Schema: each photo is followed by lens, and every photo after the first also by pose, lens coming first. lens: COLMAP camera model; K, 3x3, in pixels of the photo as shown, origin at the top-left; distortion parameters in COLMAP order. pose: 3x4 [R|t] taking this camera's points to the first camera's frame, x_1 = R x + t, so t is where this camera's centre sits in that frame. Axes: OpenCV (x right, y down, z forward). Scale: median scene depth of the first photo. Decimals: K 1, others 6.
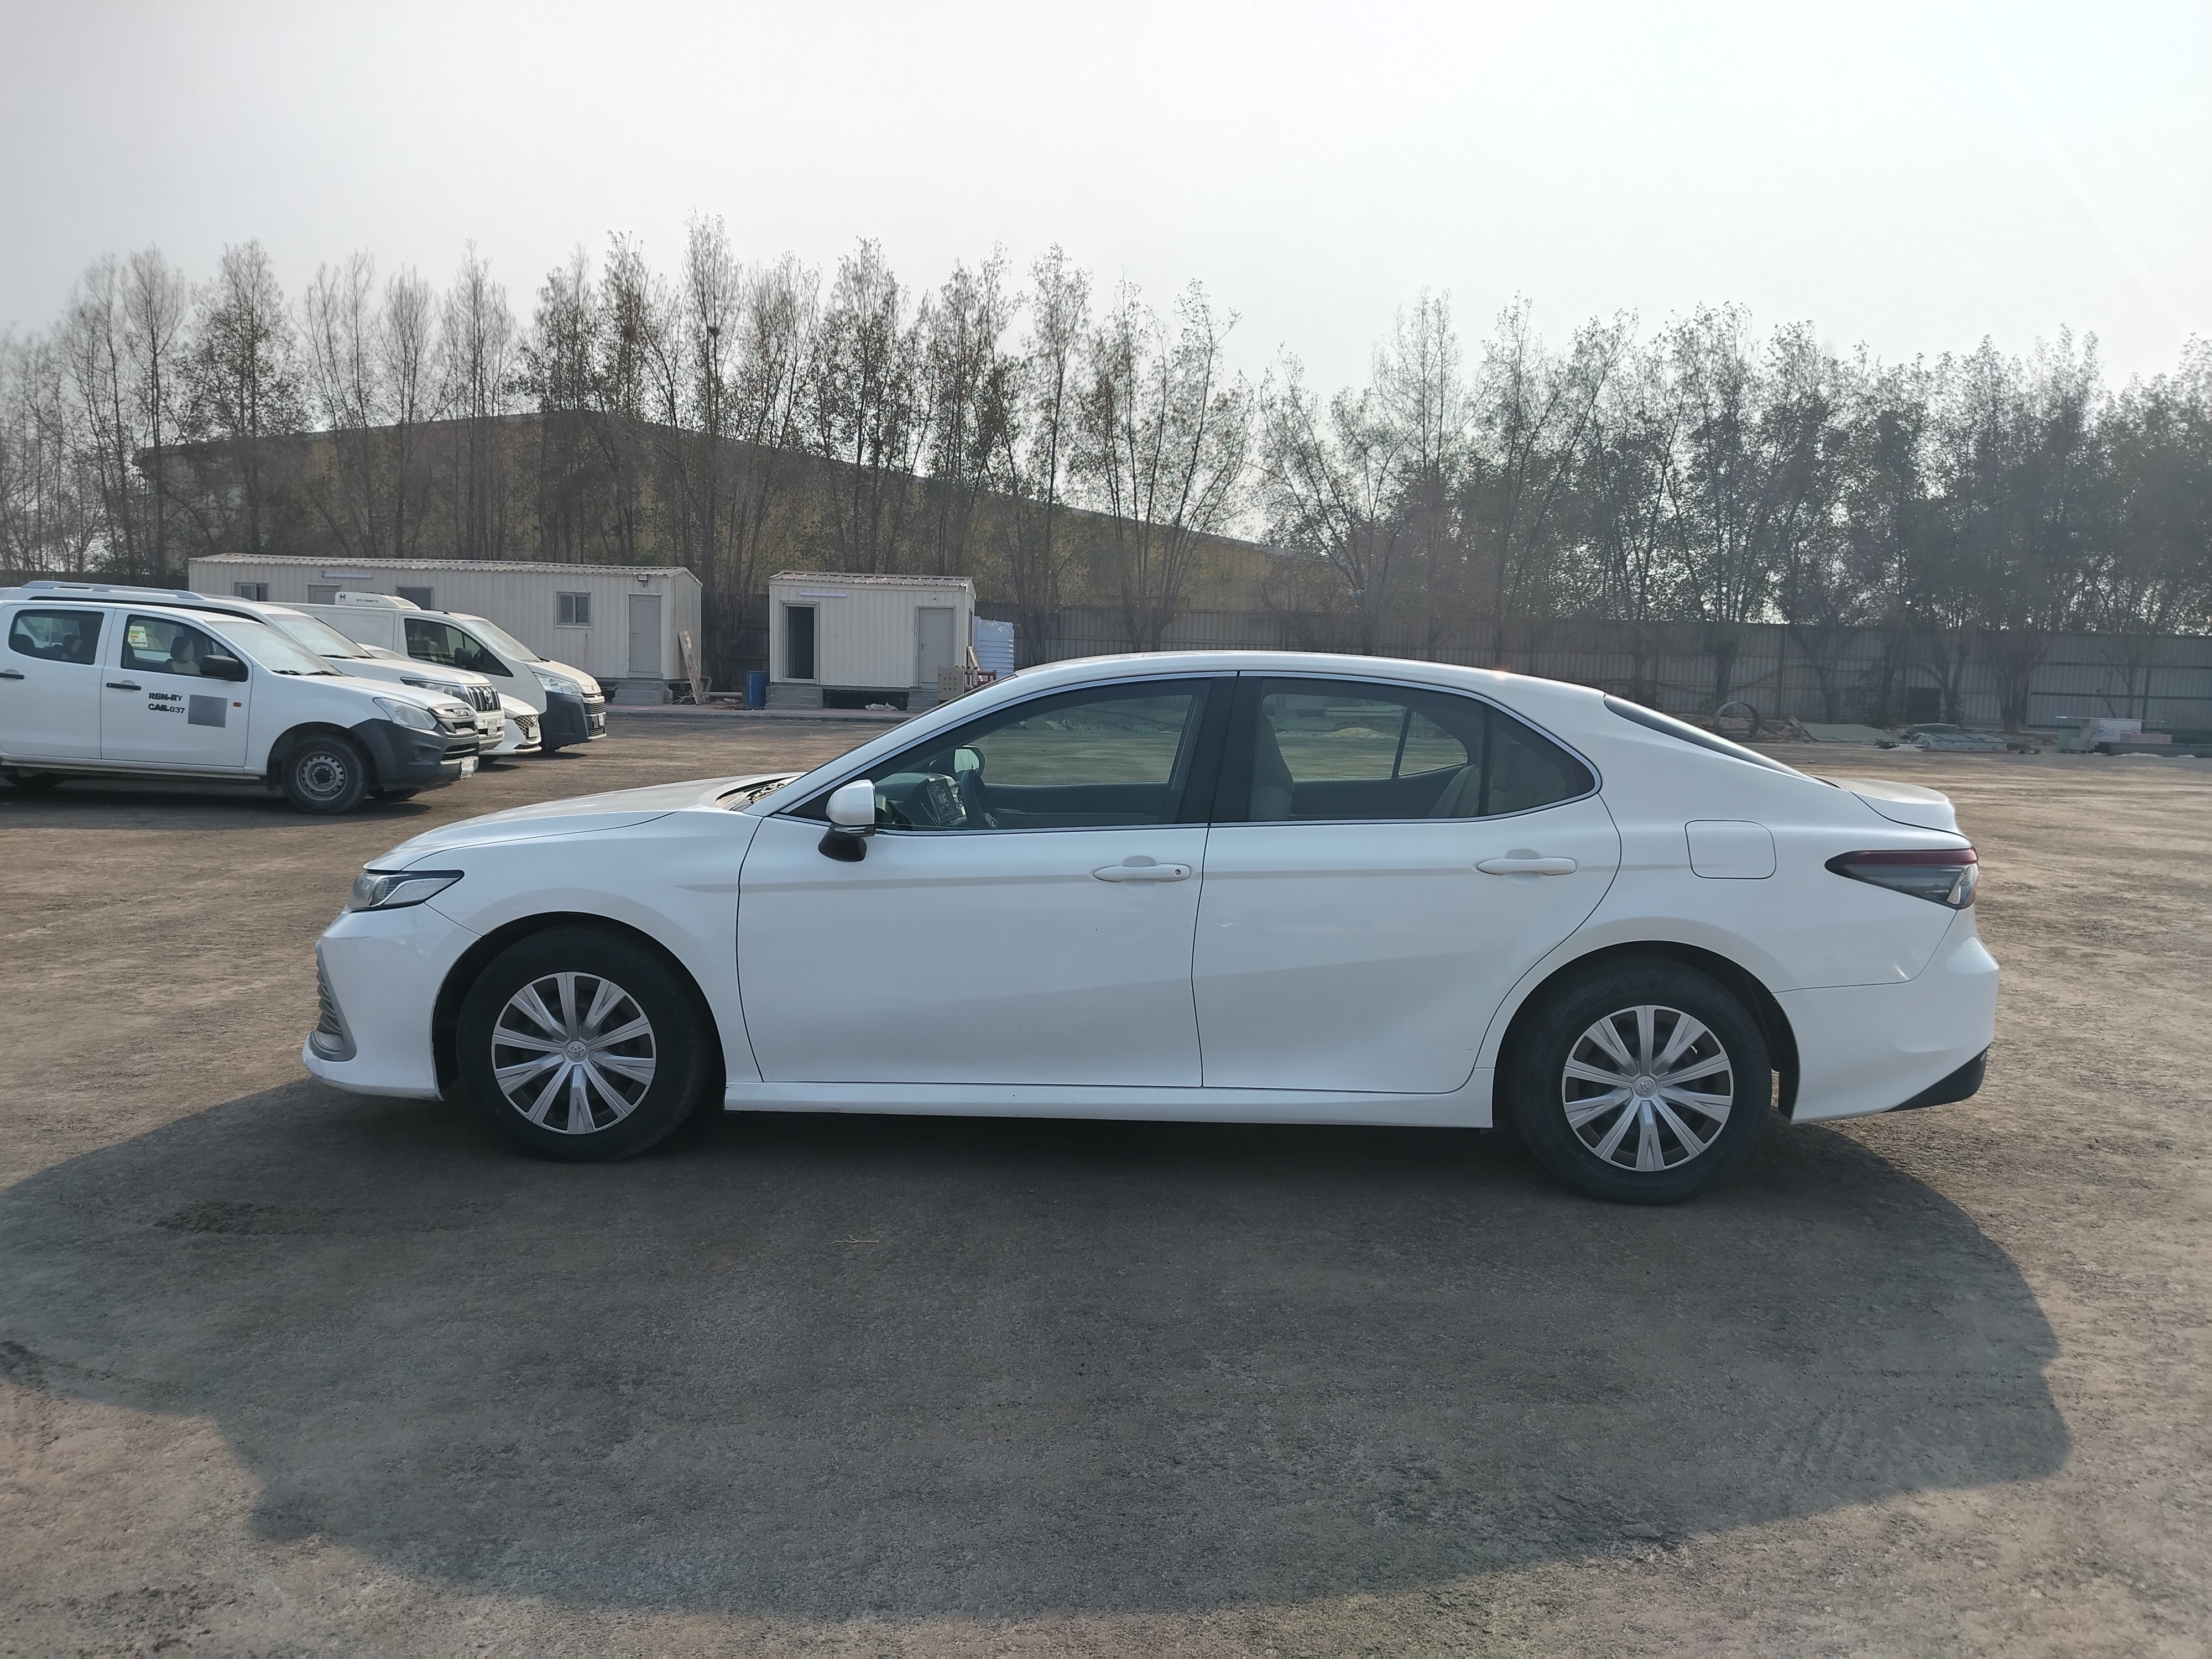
lens RADIAL K [[1528.7, 0, 1089.0], [0, 1528.7, 842.8], [0, 0, 1]] dist [0.007639, -0.007622]
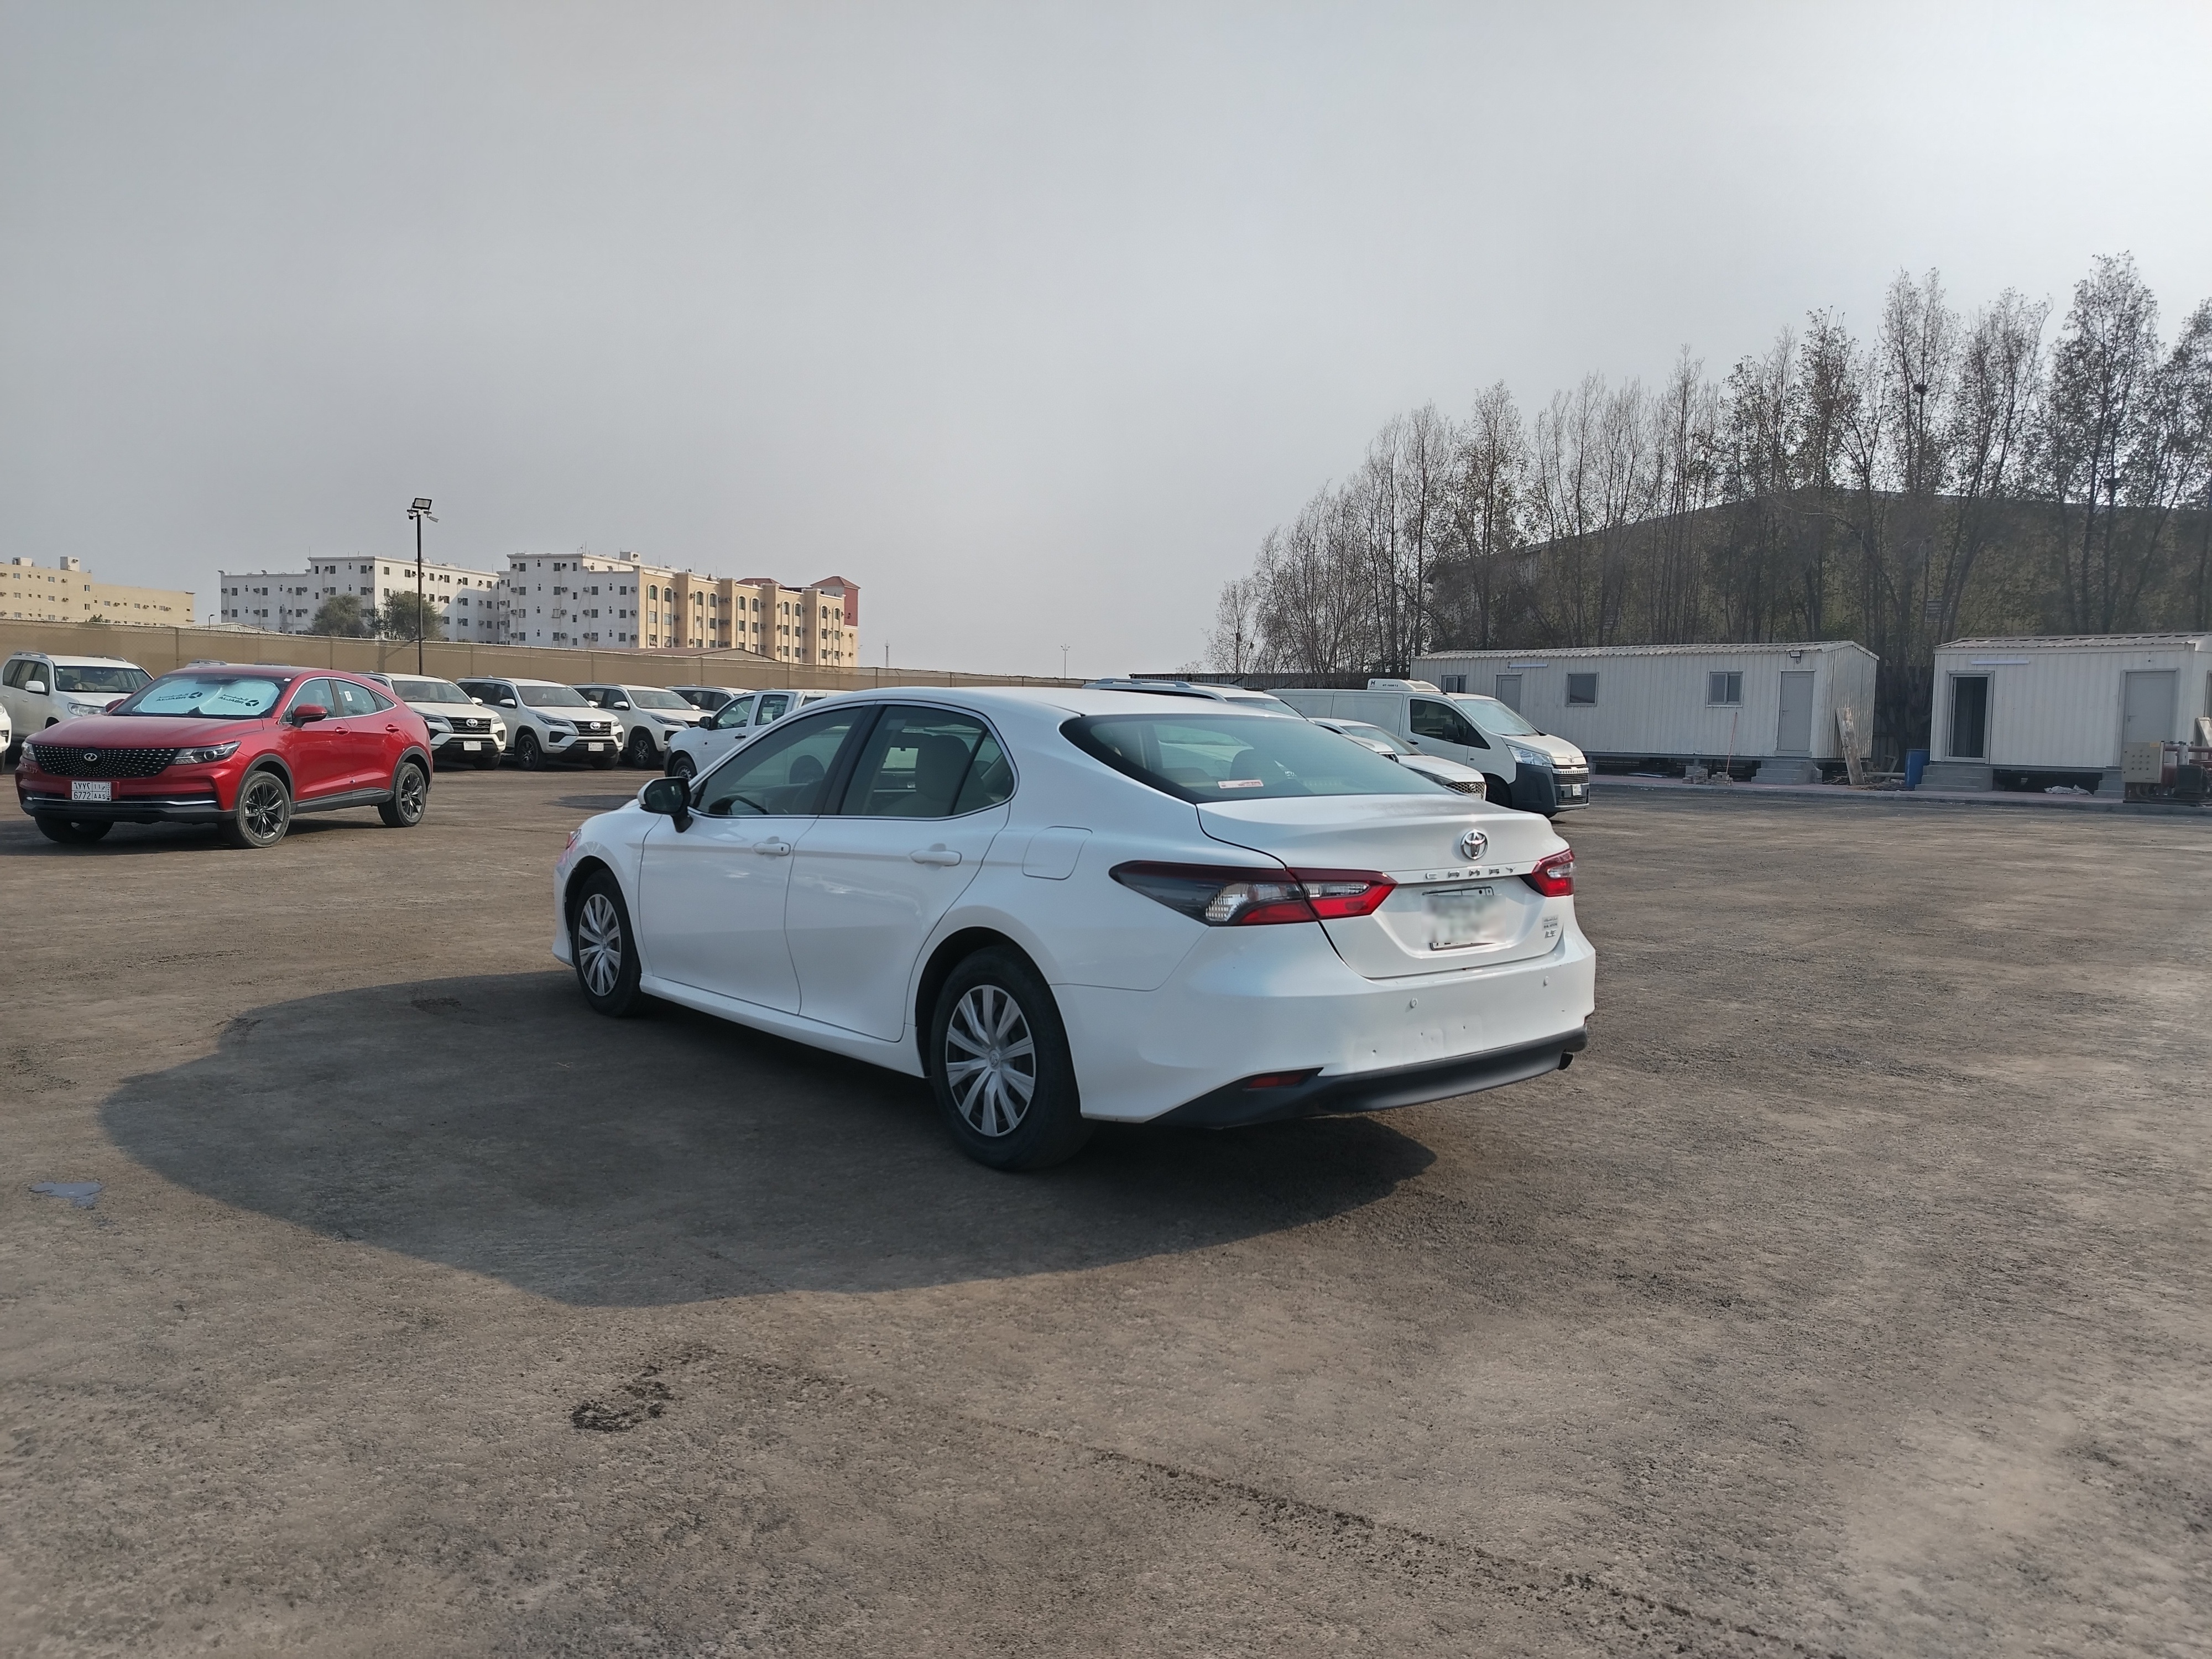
lens RADIAL K [[1528.7, 0, 1114.7], [0, 1528.7, 819.1], [0, 0, 1]] dist [0.007639, -0.007622]
pose [[0.680427, 0.029451, -0.732224, 0.123152], [-0.081505, 0.996034, -0.035678, 0.001661], [0.728269, 0.083956, 0.680129, 0.029119]]
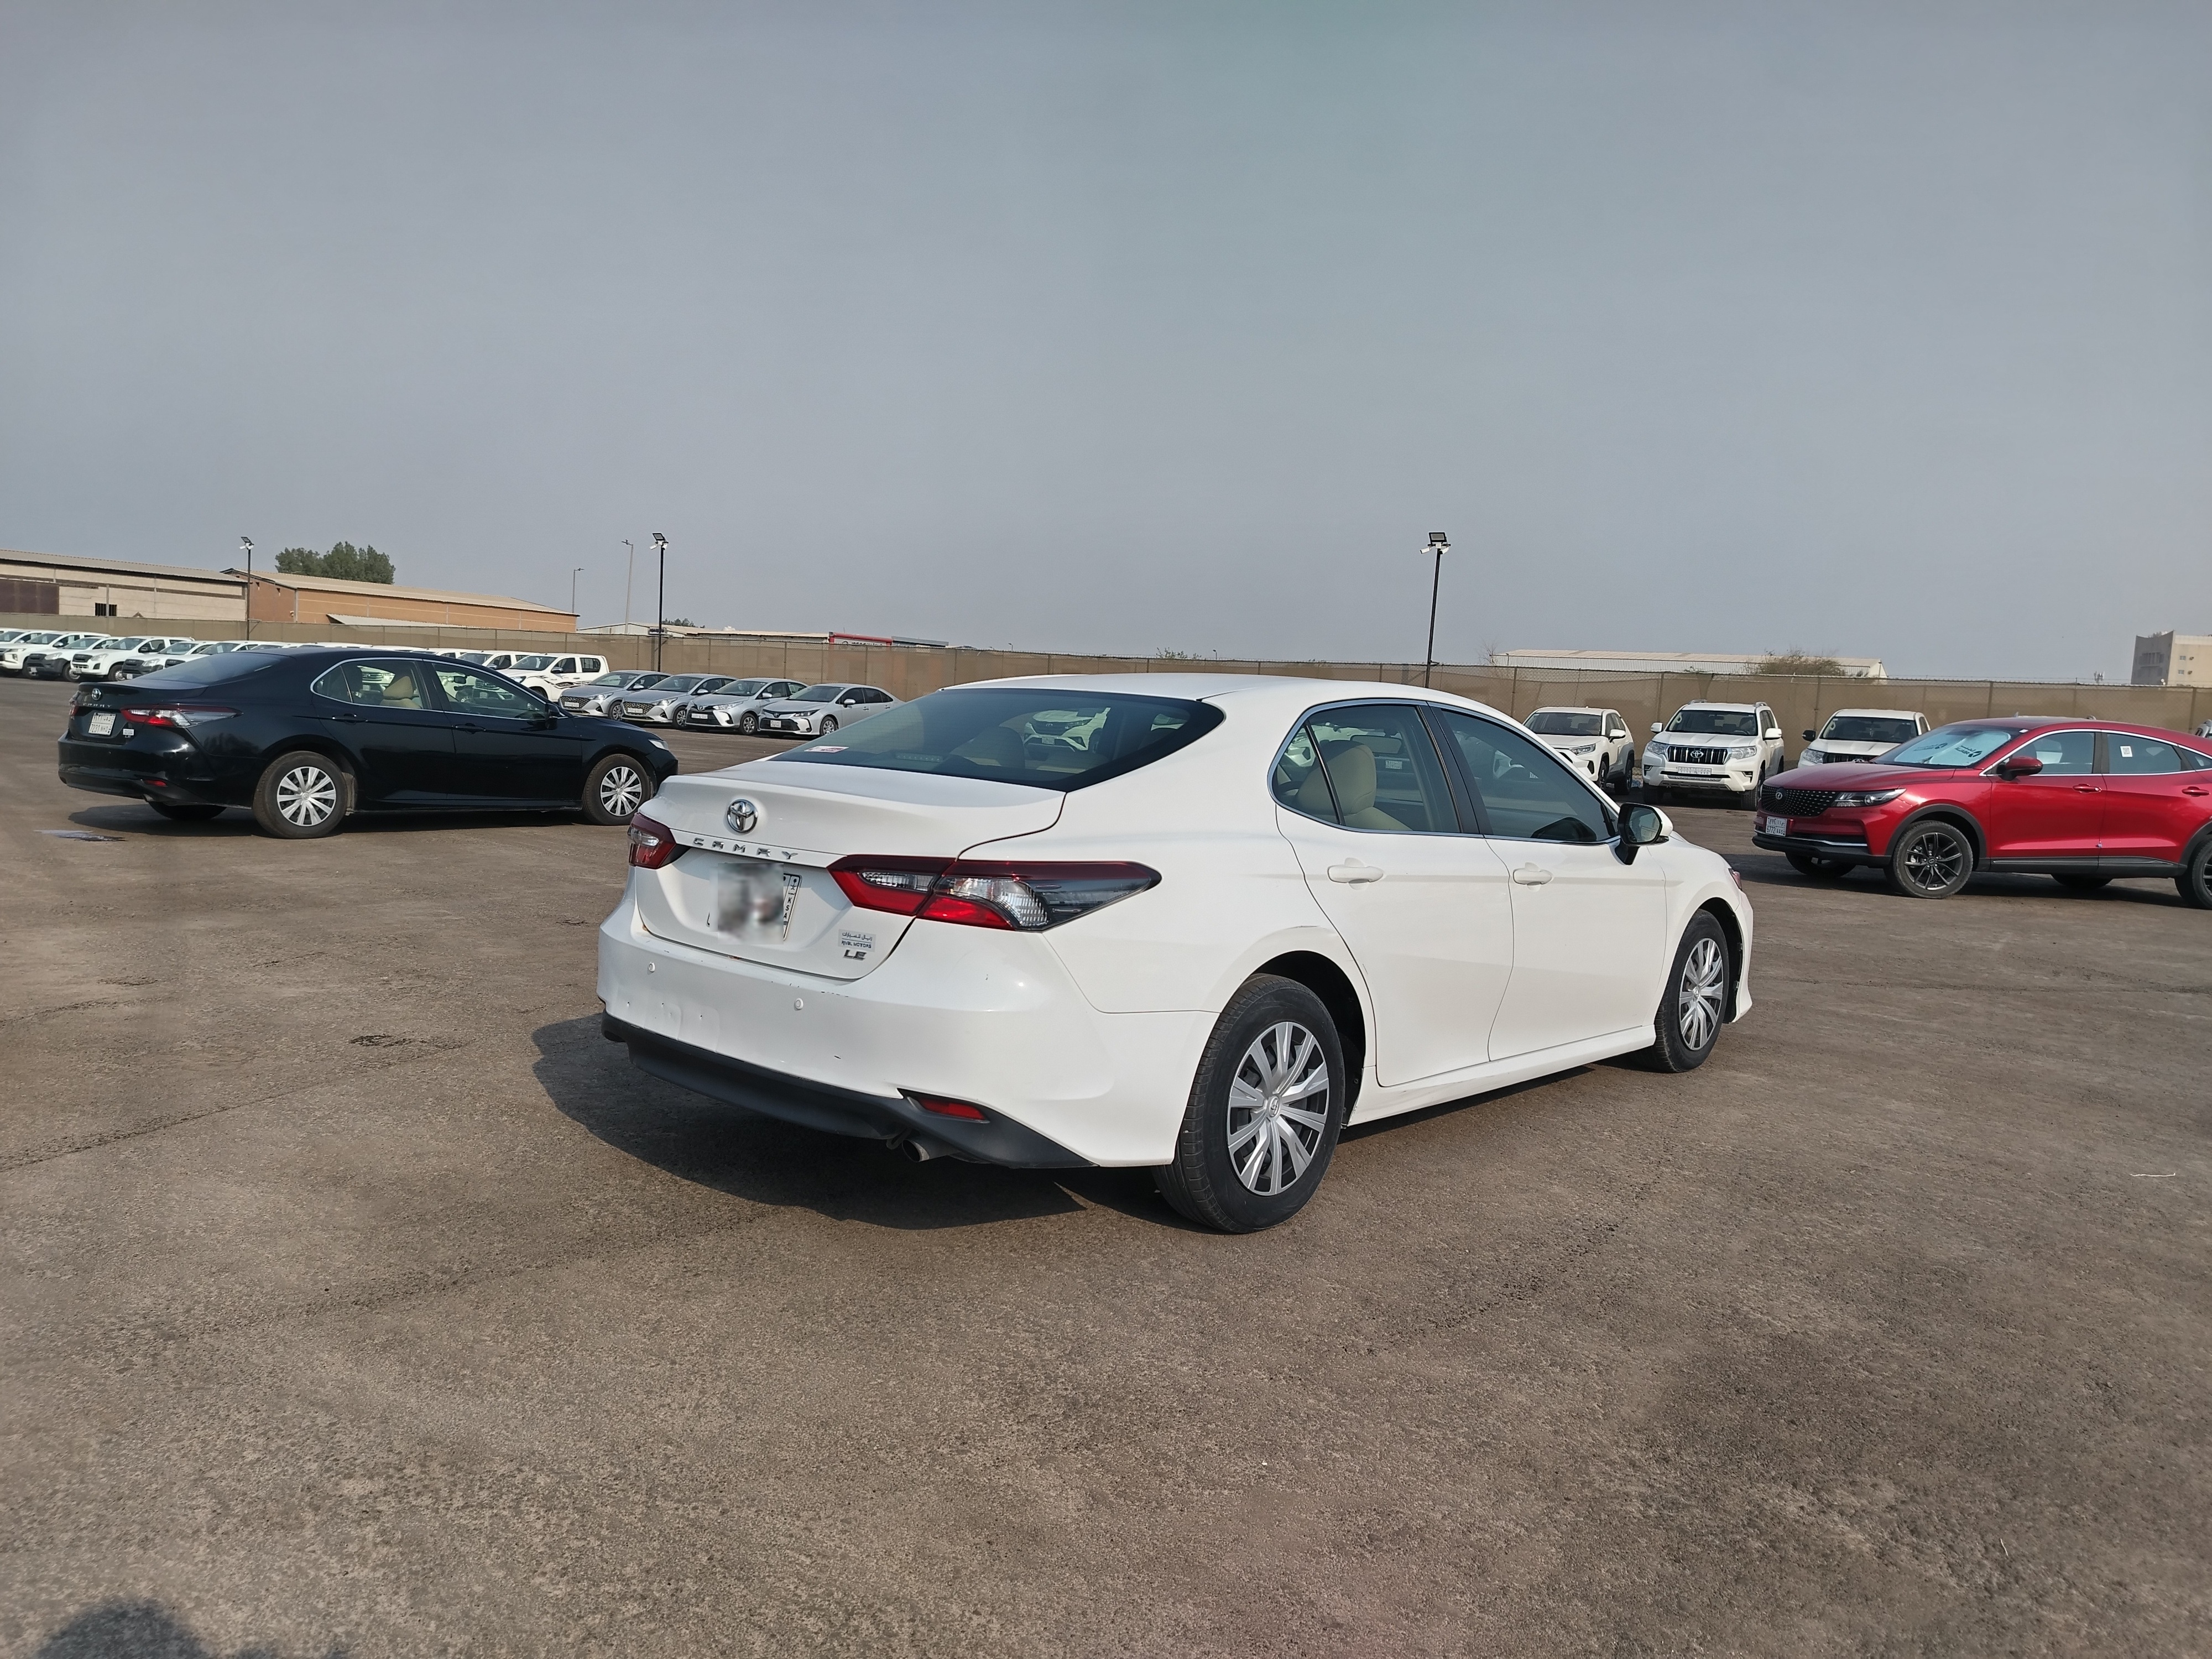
lens RADIAL K [[1528.7, 0, 1101.9], [0, 1528.7, 837.4], [0, 0, 1]] dist [0.007639, -0.007622]
pose [[-0.639322, -0.002136, -0.768936, 0.119292], [-0.150548, 0.980991, 0.122446, -0.015574], [0.754058, 0.194044, -0.627490, 0.193464]]
